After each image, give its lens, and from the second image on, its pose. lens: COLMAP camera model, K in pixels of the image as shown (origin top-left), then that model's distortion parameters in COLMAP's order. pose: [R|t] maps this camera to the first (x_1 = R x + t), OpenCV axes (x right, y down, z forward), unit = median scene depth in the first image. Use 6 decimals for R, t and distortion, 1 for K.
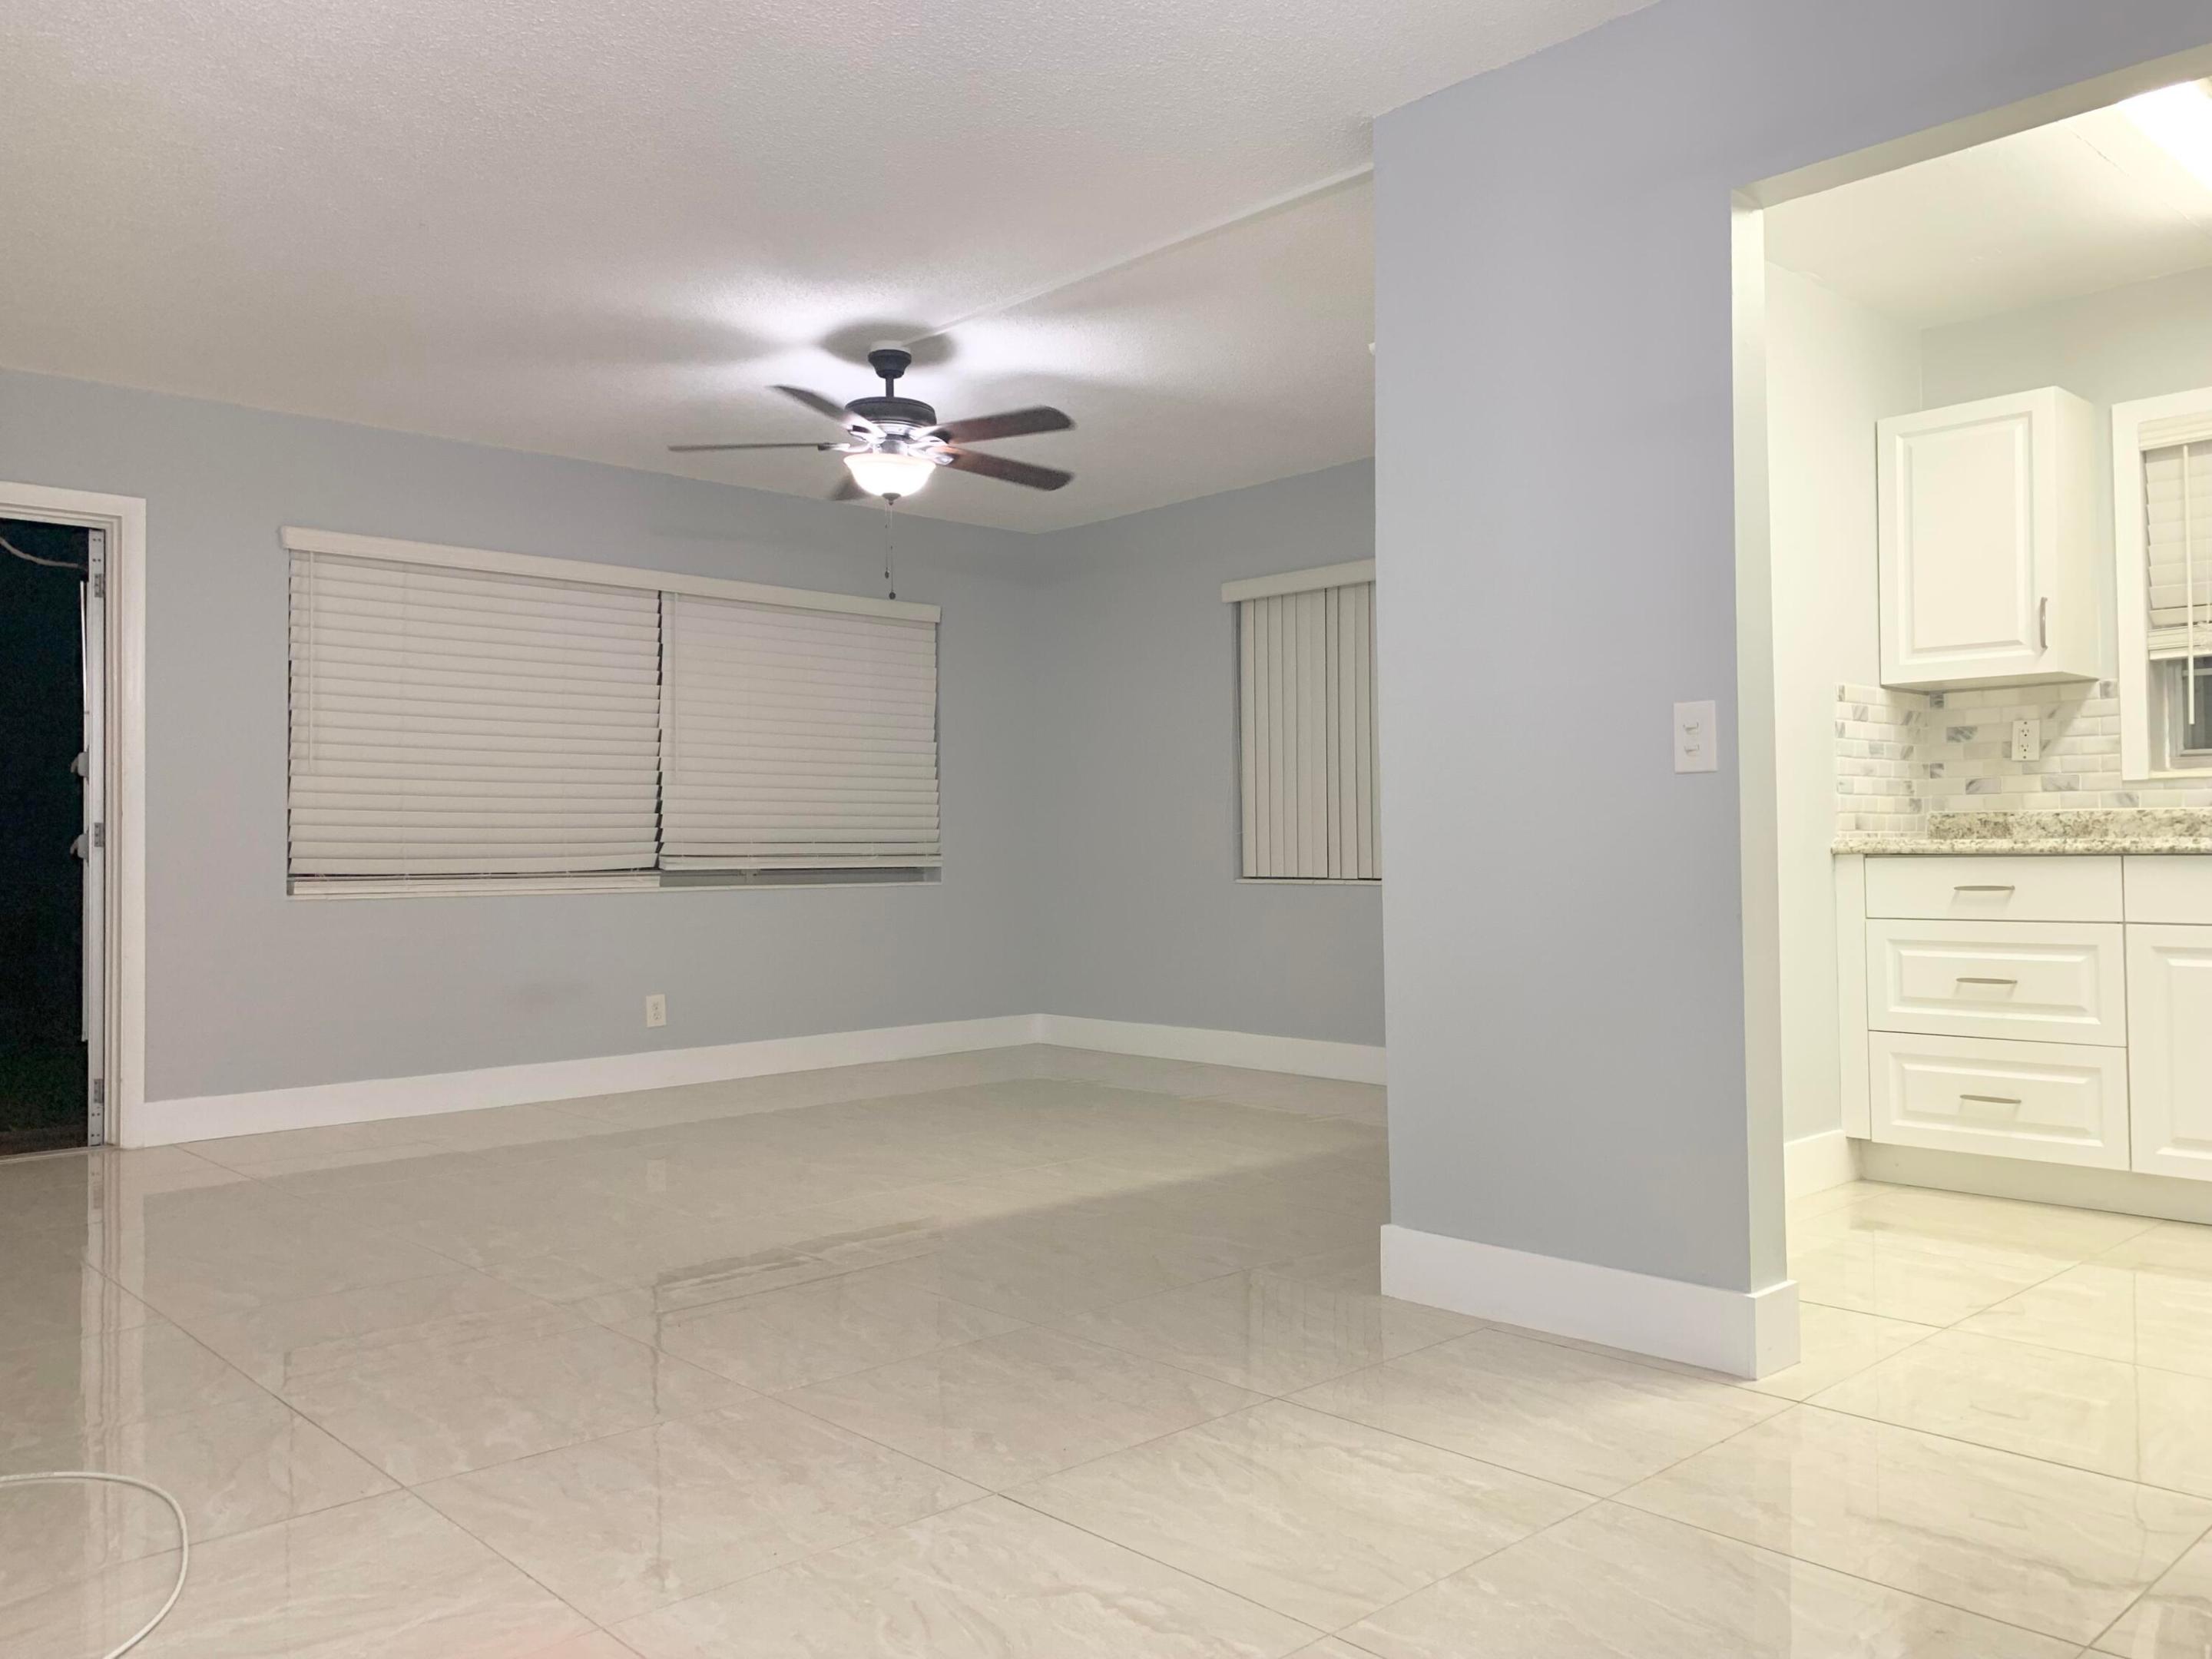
lens RADIAL K [[1687.2, 0, 1091.0], [0, 1687.2, 816.0], [0, 0, 1]] dist [0.045336, -0.050136]
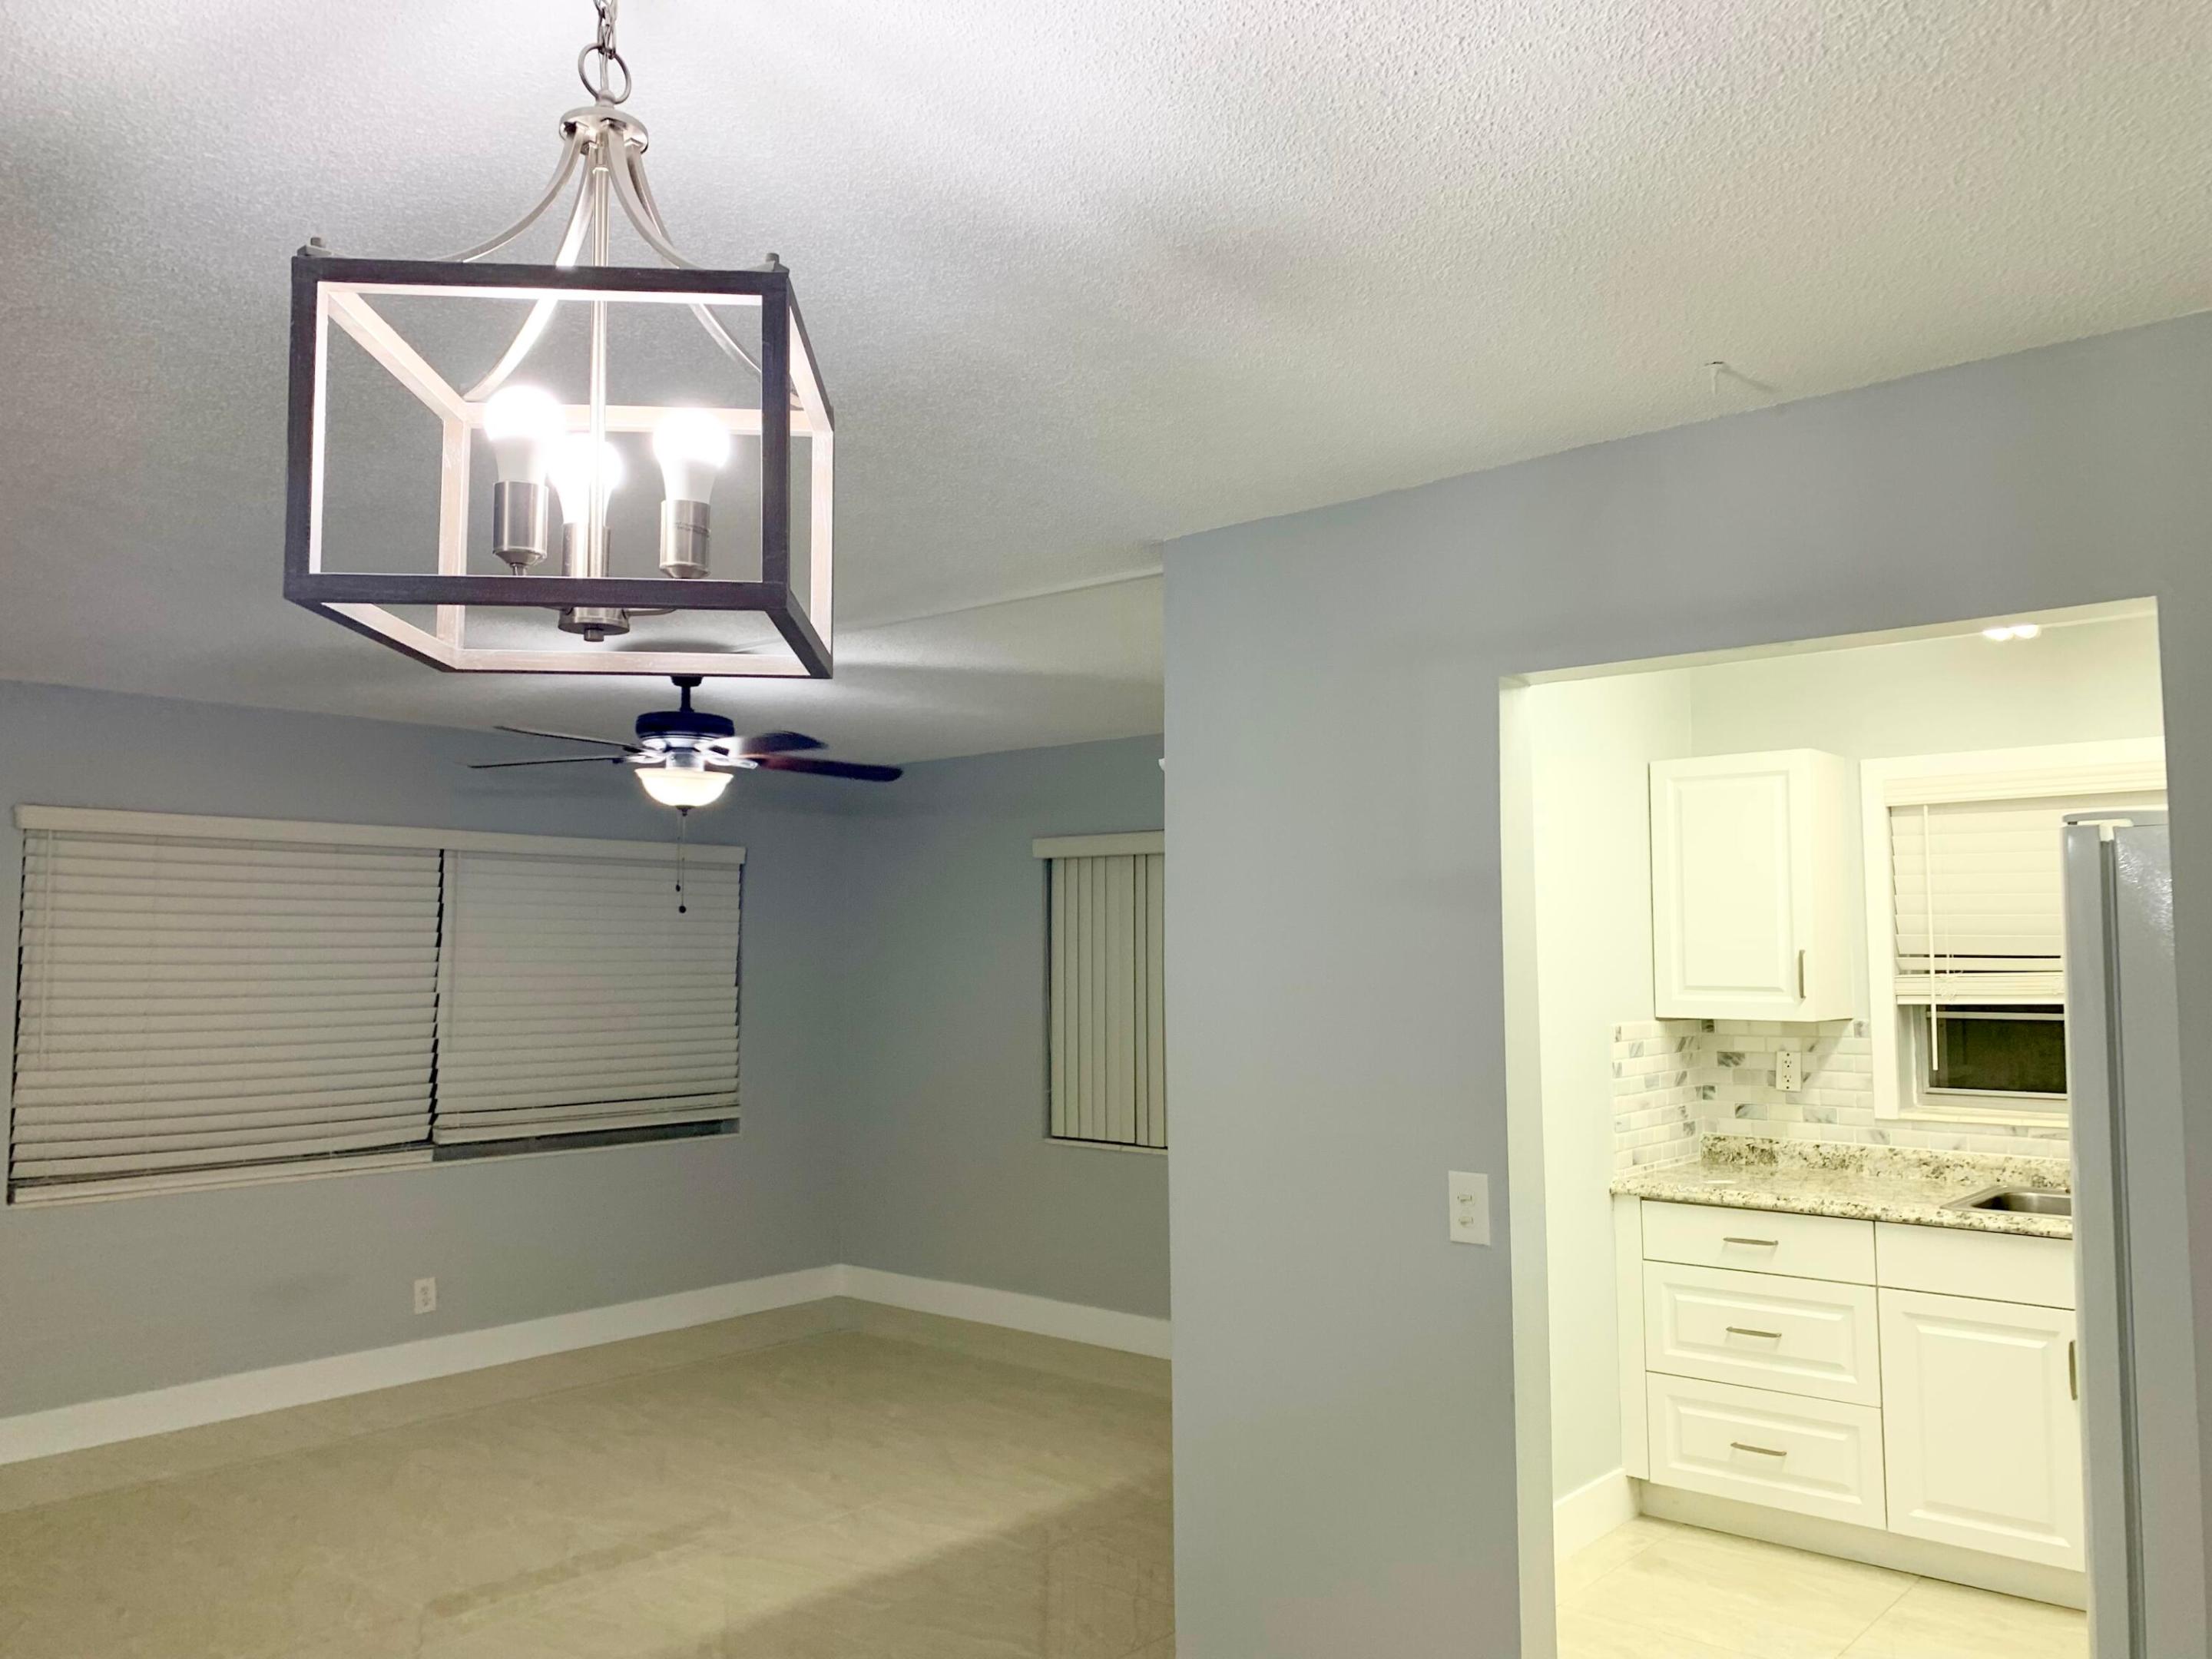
lens RADIAL K [[1687.2, 0, 1116.0], [0, 1687.2, 842.9], [0, 0, 1]] dist [0.045336, -0.050136]
pose [[0.993125, 0.013628, 0.116261, 0.015280], [-0.008249, 0.998878, -0.046626, -0.126514], [-0.116766, 0.045347, 0.992124, 0.007010]]
